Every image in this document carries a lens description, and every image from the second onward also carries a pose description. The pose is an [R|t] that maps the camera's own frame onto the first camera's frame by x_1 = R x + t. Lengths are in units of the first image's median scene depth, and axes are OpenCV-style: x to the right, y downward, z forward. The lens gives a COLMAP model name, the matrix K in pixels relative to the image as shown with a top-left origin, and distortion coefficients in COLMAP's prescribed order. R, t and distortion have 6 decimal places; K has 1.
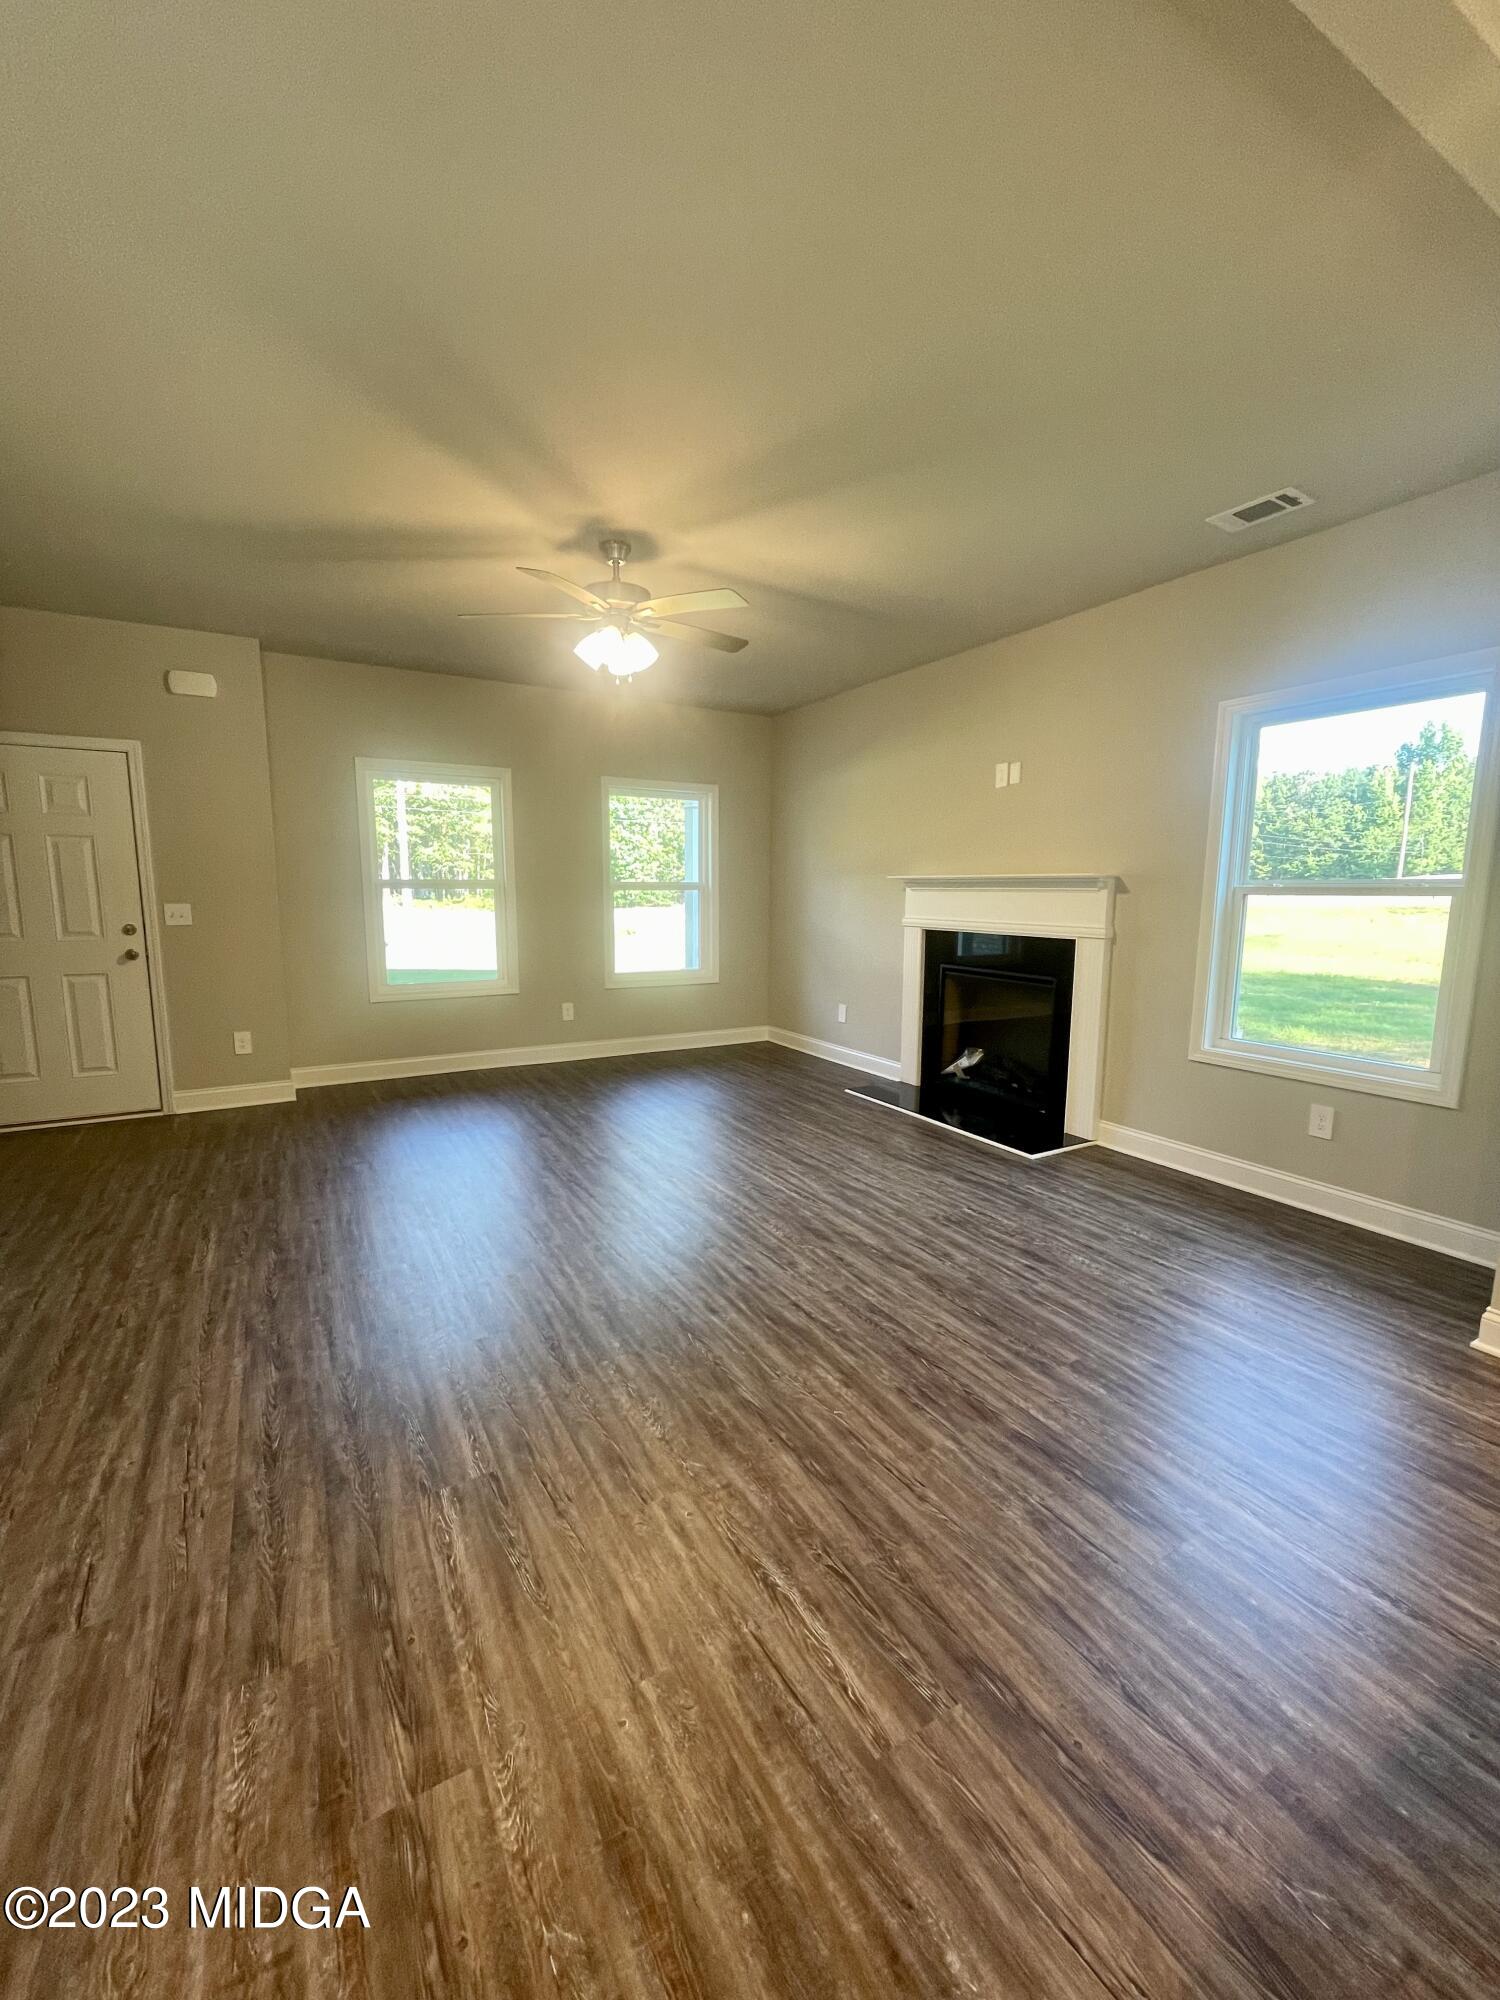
lens RADIAL K [[806.5, 0, 750.0], [0, 806.5, 1000.0], [0, 0, 1]] dist [-0.004678, -0.000320]
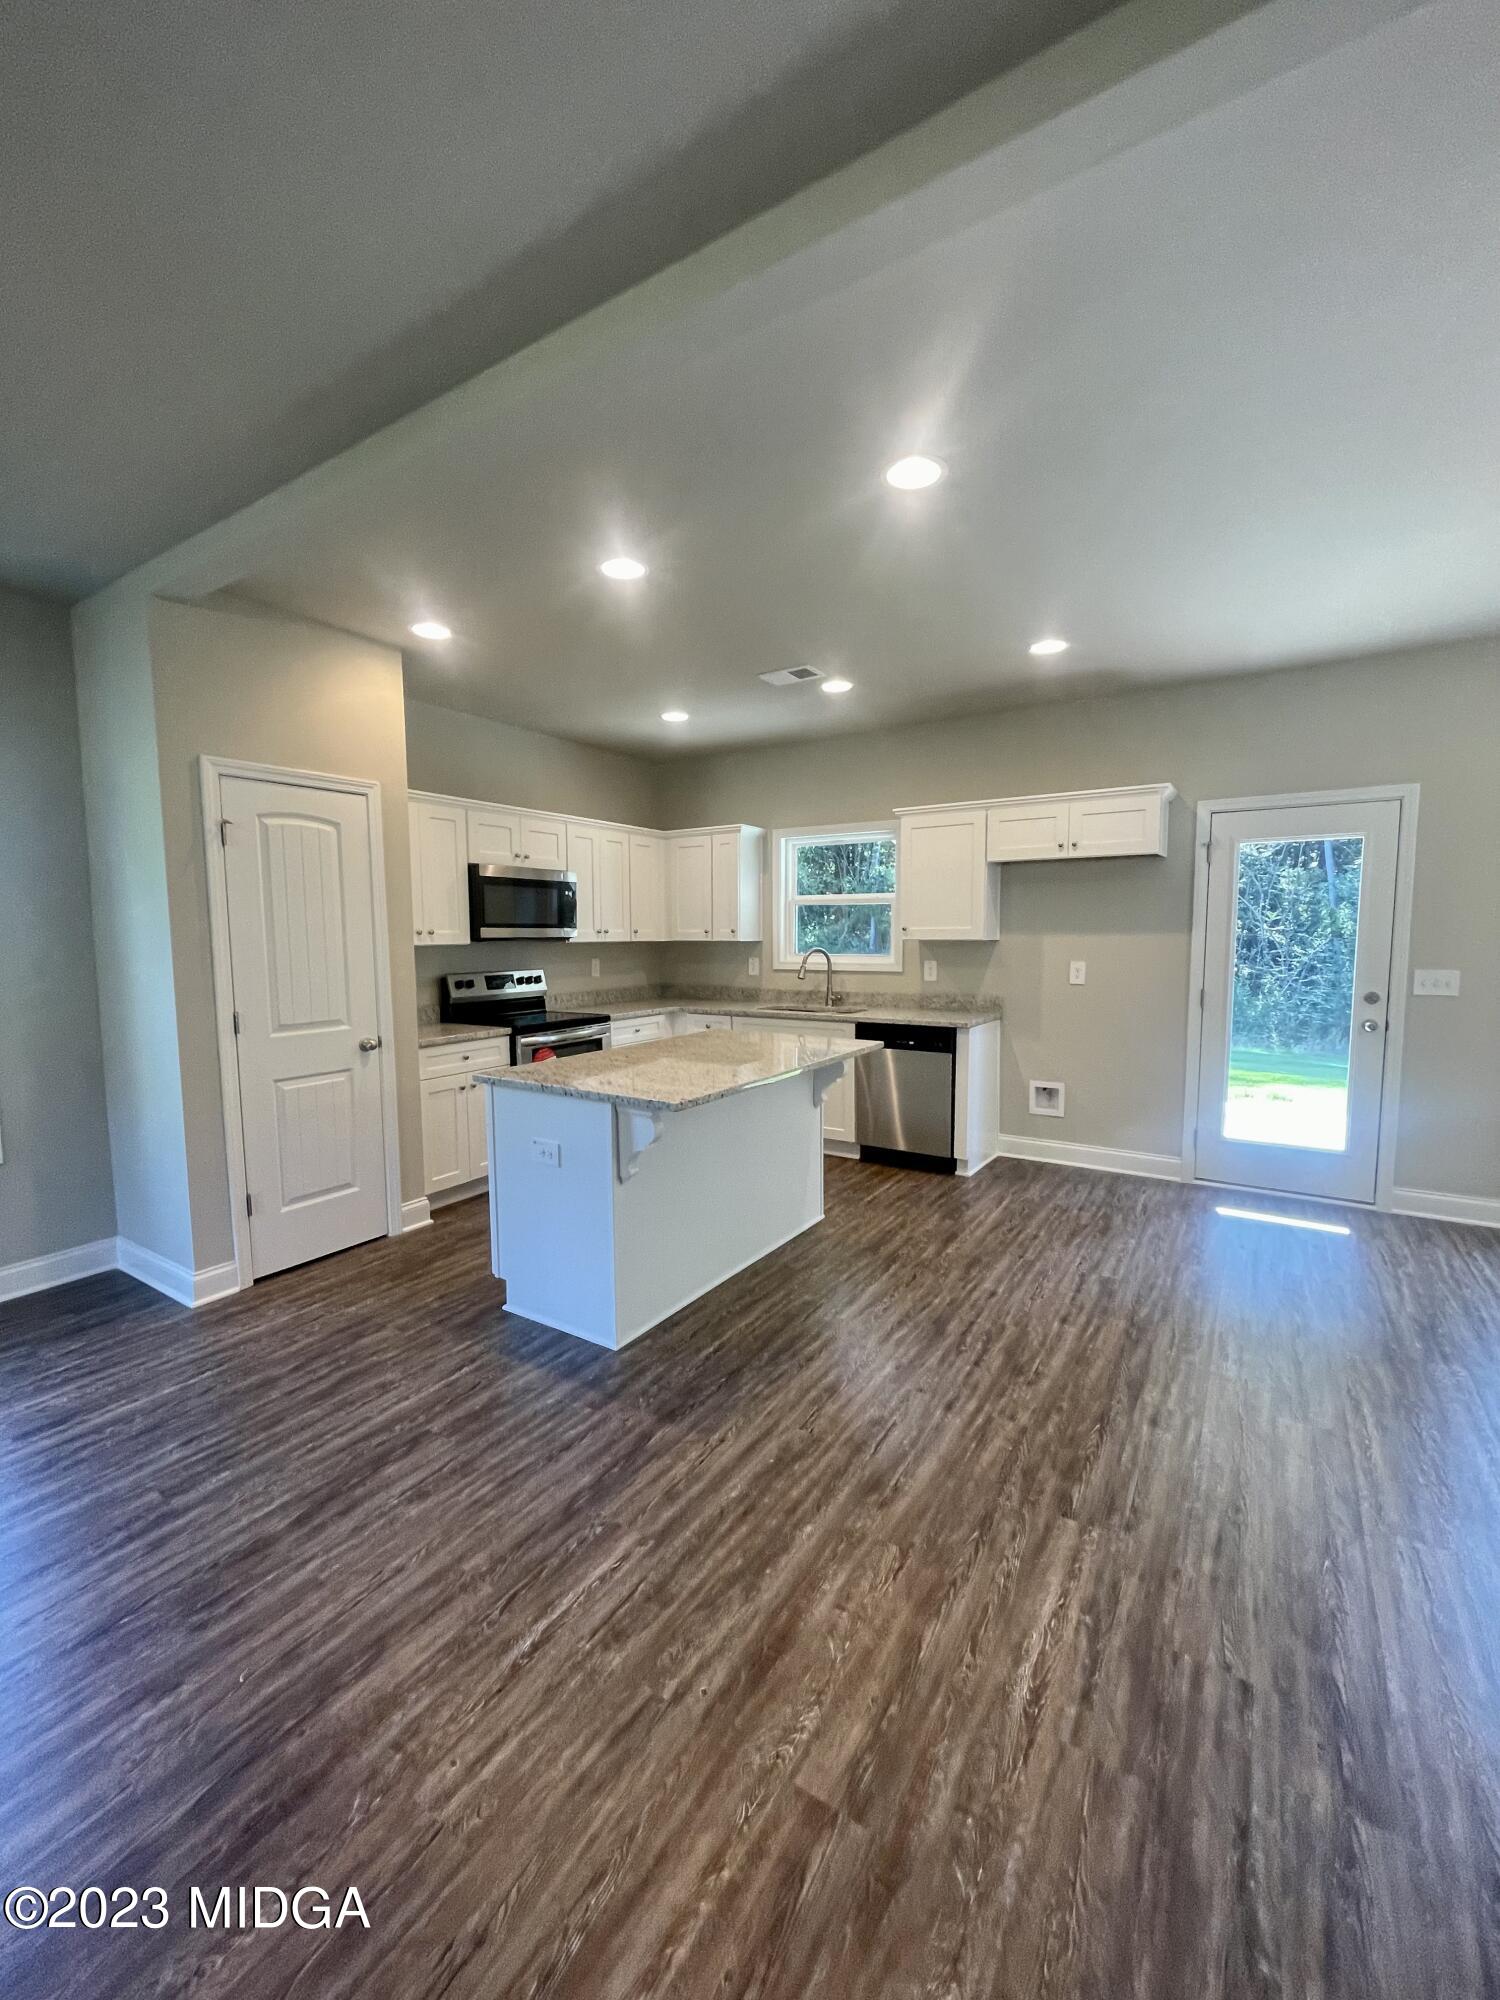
lens RADIAL K [[806.5, 0, 750.0], [0, 806.5, 1000.0], [0, 0, 1]] dist [-0.004678, -0.000320]
pose [[-0.456400, -0.080430, 0.886132, -1.122536], [0.125565, 0.980118, 0.153632, -0.255053], [-0.880870, 0.181385, -0.437226, 1.242824]]
